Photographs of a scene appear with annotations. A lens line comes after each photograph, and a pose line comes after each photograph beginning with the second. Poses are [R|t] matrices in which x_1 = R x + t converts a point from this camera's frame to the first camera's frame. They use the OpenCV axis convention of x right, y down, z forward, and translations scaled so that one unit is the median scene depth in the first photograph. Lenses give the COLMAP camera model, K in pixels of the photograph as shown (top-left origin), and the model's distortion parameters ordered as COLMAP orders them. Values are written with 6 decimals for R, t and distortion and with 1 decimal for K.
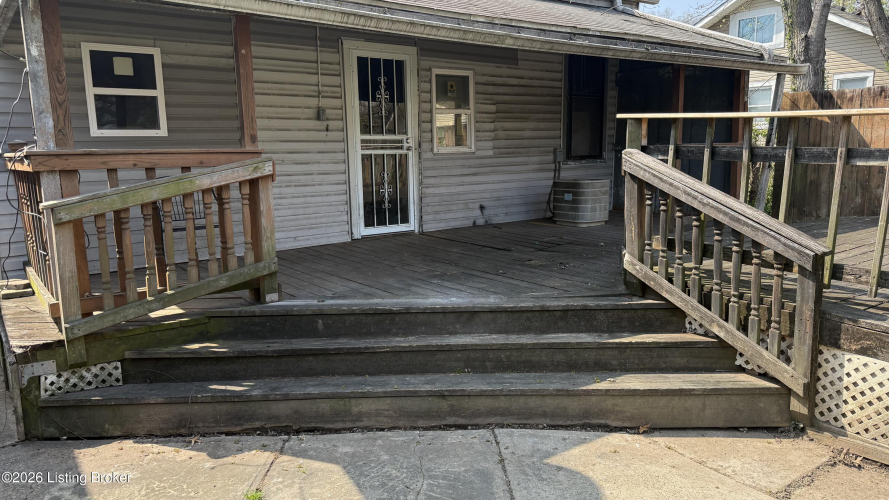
lens RADIAL K [[631.0, 0, 444.5], [0, 631.0, 250.0], [0, 0, 1]] dist [0.114550, -0.233329]
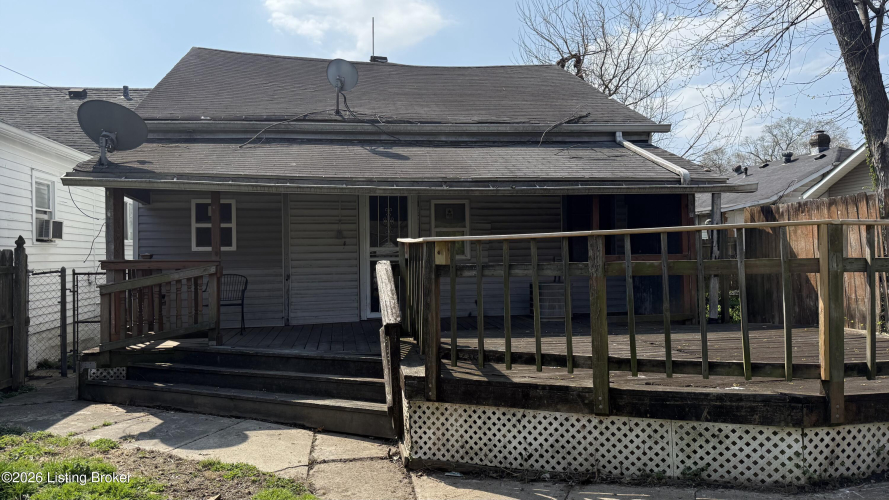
lens RADIAL K [[610.0, 0, 444.5], [0, 610.0, 250.0], [0, 0, 1]] dist [0.082262, -0.206991]
pose [[0.906127, -0.001440, -0.423004, 0.705273], [-0.066802, 0.986959, -0.146457, 0.018443], [0.417698, 0.160966, 0.894214, -0.197316]]
